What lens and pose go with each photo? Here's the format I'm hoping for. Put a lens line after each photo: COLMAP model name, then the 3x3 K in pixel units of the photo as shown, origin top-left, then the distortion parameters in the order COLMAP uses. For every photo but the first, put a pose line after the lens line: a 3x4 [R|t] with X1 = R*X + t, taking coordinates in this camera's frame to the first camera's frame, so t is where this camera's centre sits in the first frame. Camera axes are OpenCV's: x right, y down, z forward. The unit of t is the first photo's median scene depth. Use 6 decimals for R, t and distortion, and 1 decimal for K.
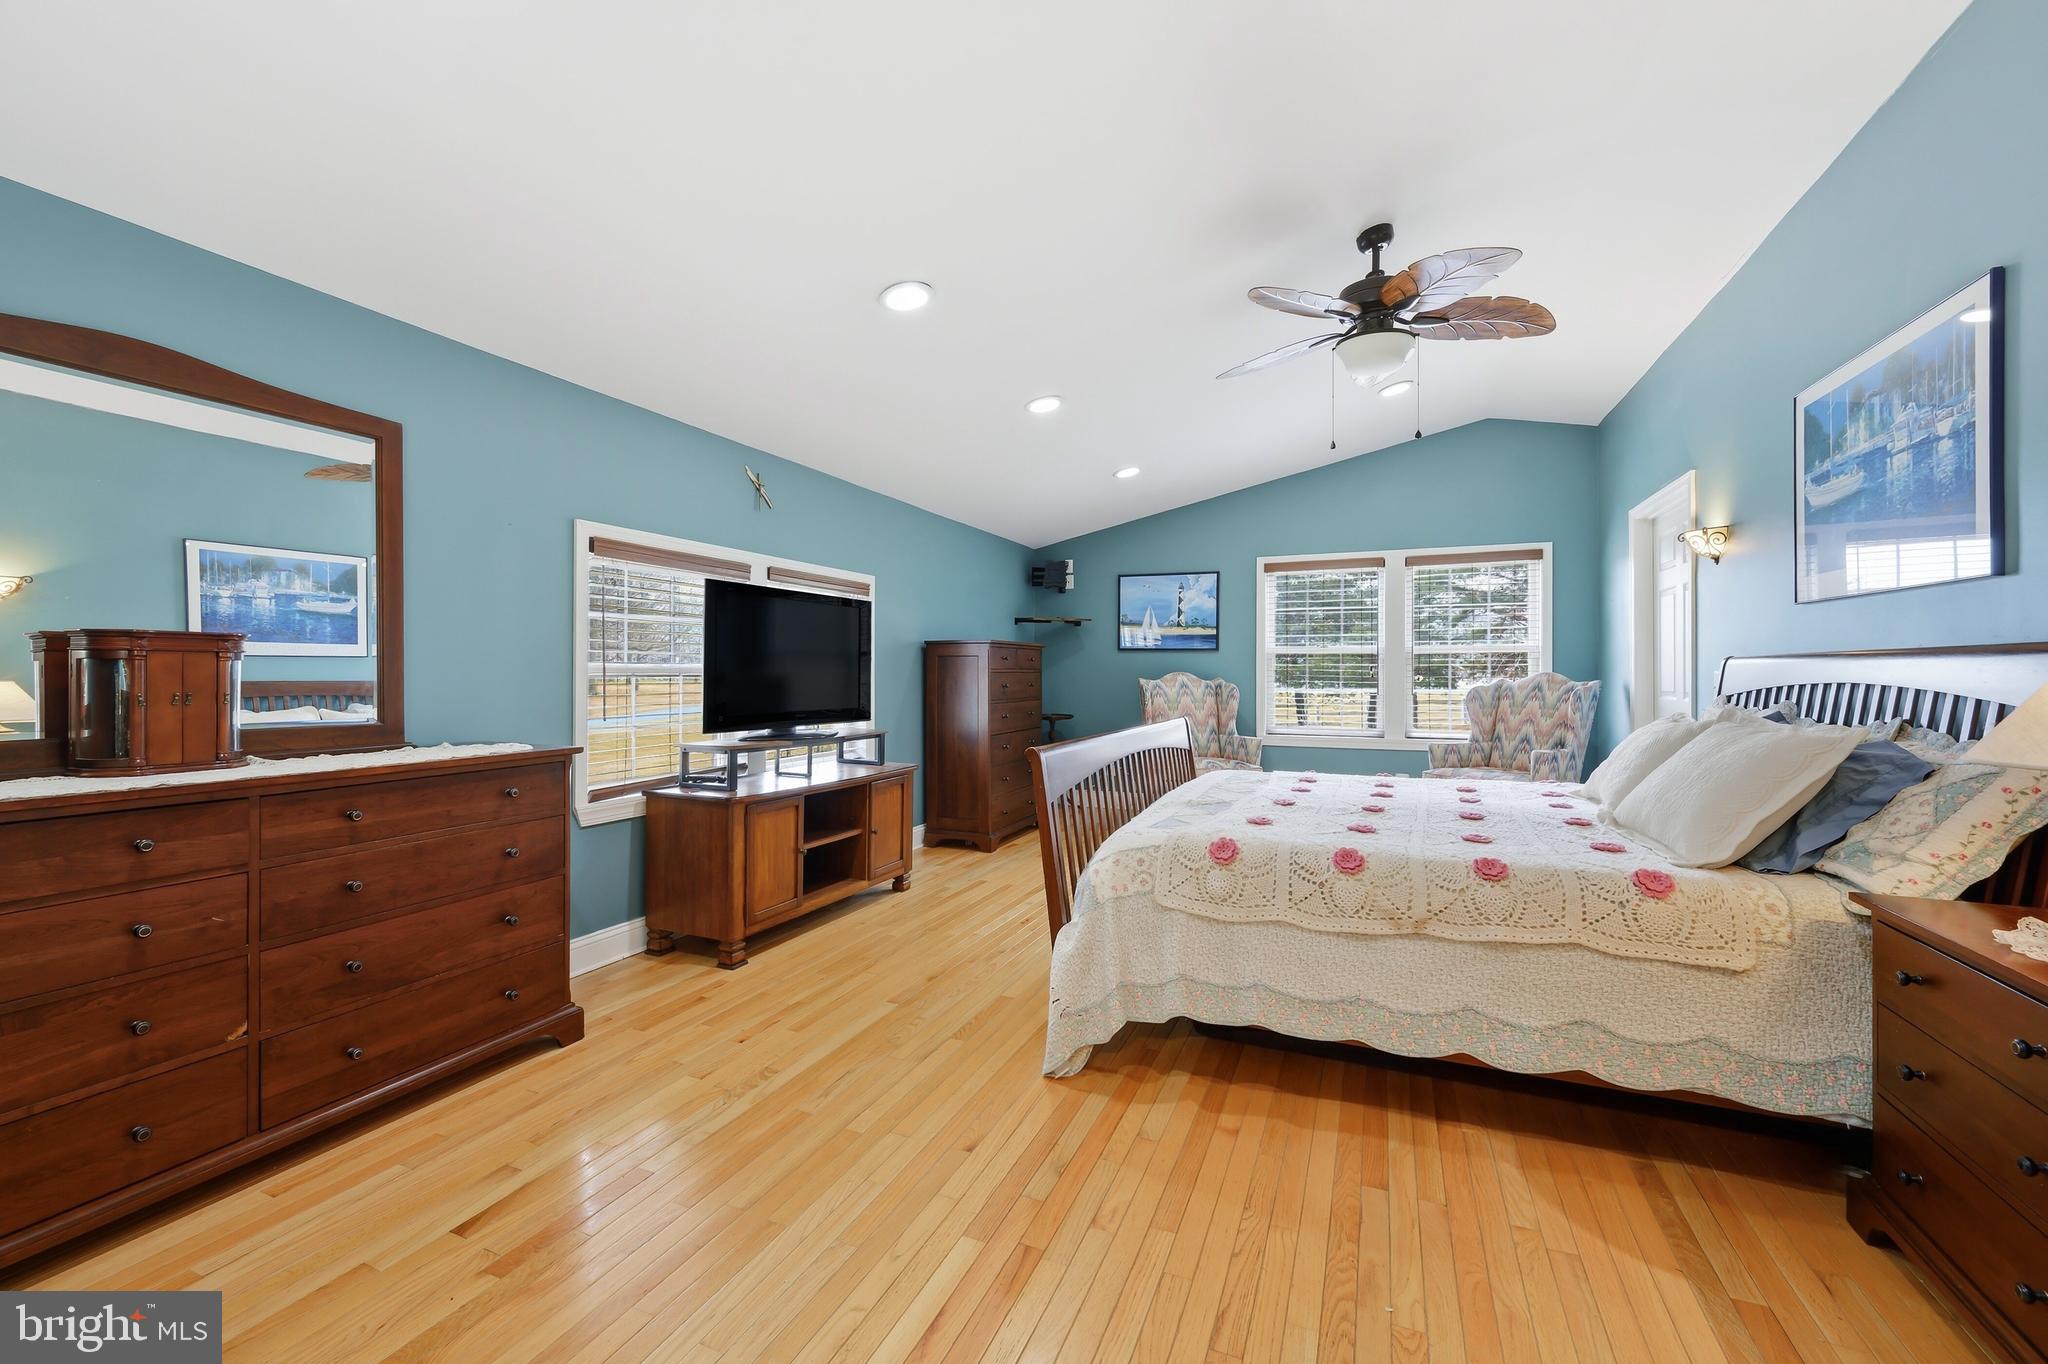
lens RADIAL K [[828.2, 0, 1028.5], [0, 828.2, 683.3], [0, 0, 1]] dist [-0.002072, -0.000365]
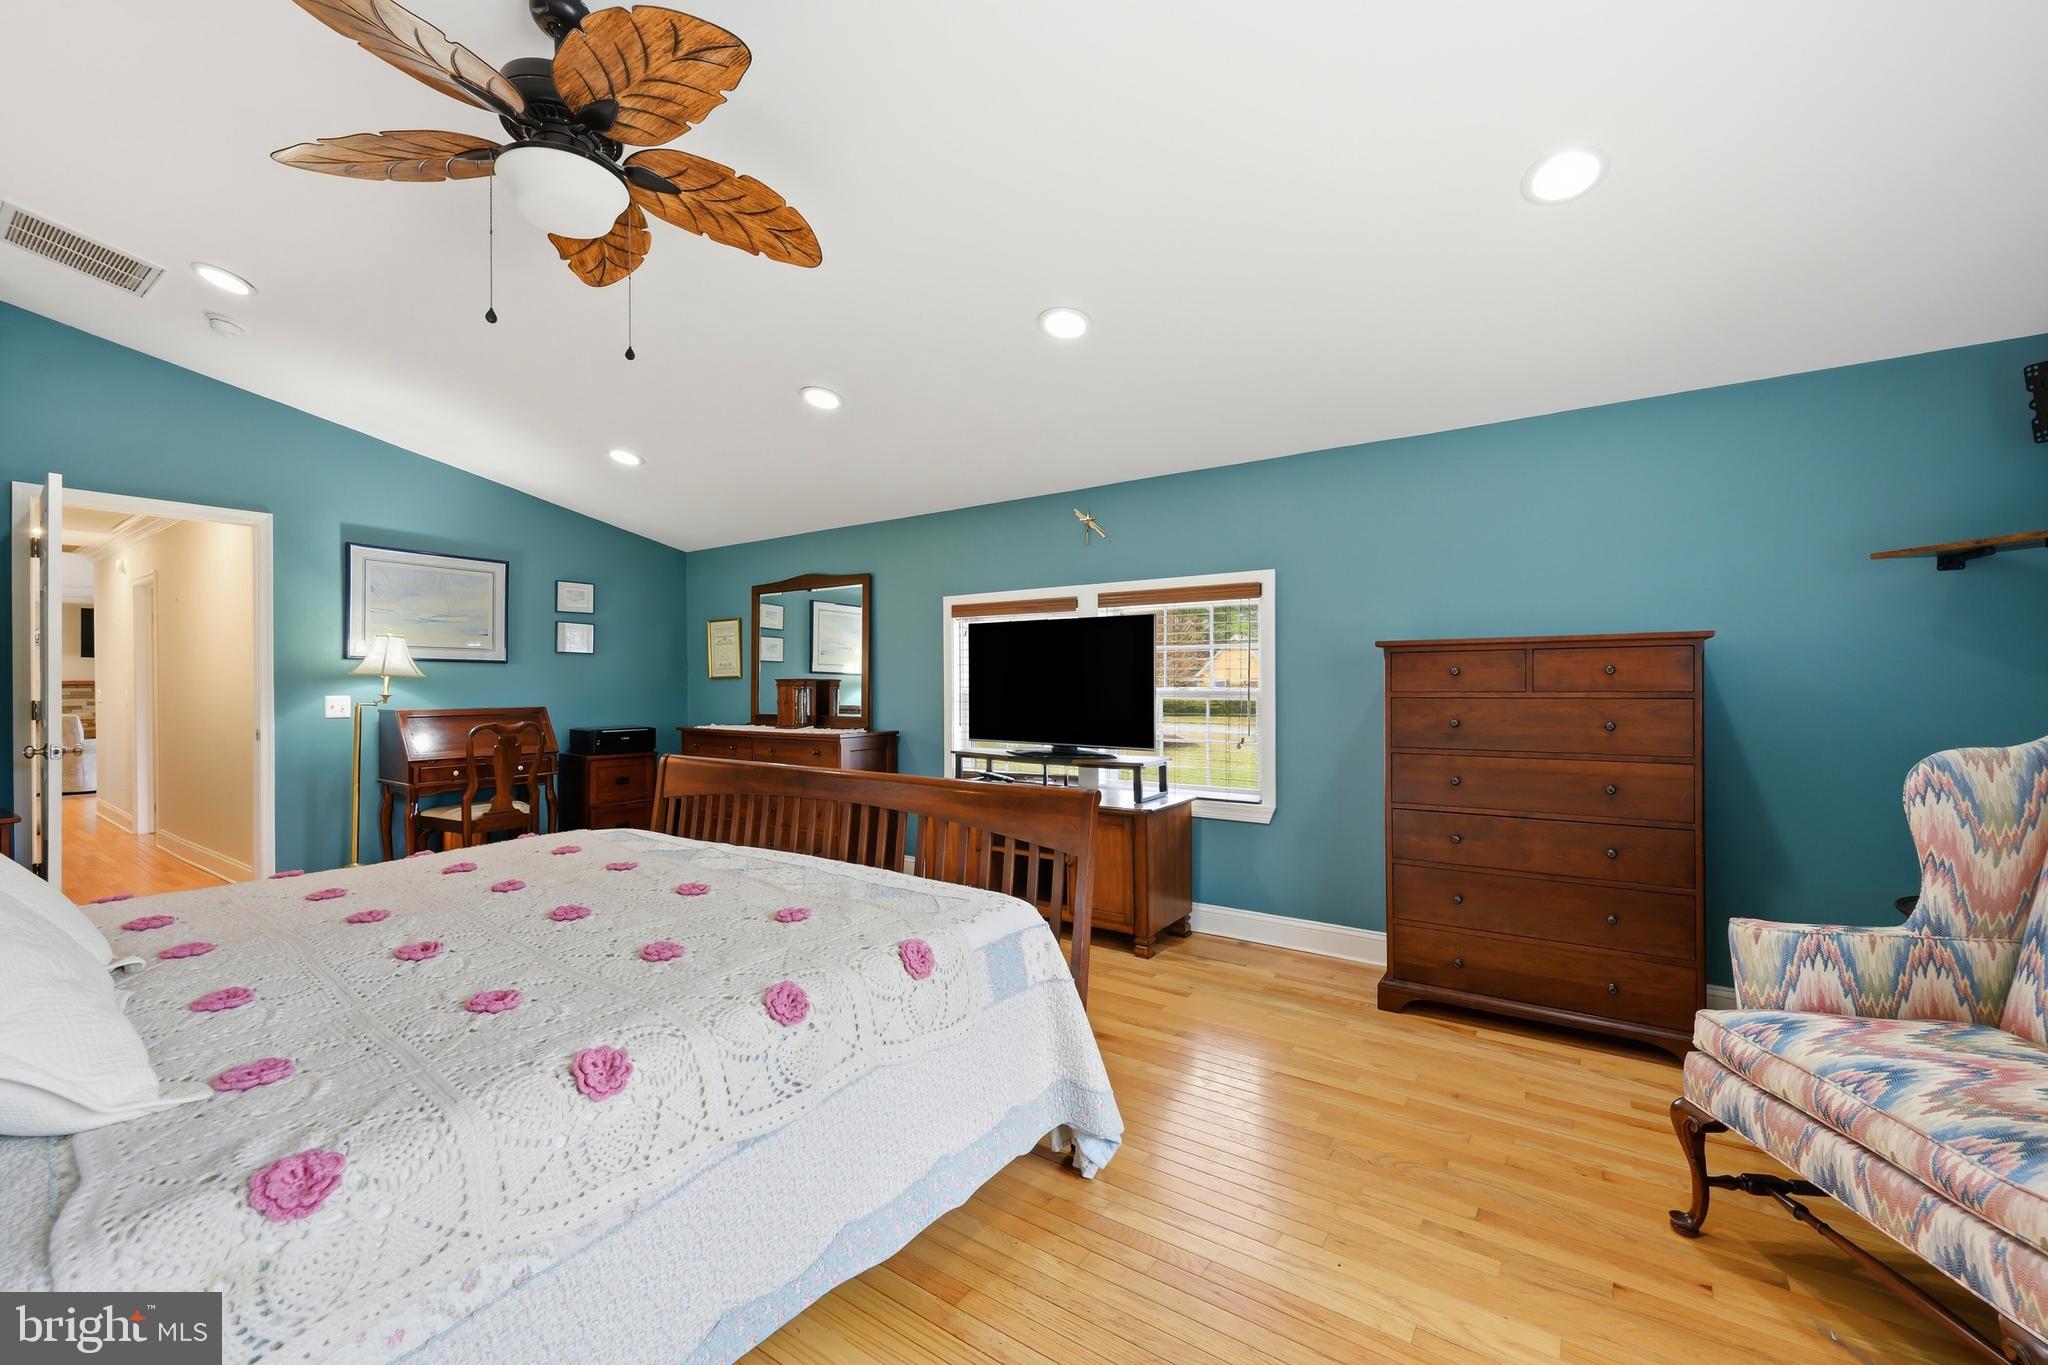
lens RADIAL K [[828.2, 0, 1028.5], [0, 828.2, 683.8], [0, 0, 1]] dist [-0.002072, -0.000365]
pose [[-0.182653, -0.001070, -0.983177, 0.797695], [-0.010092, 0.999949, 0.000787, -0.028028], [0.983126, 0.010066, -0.182655, 1.180674]]
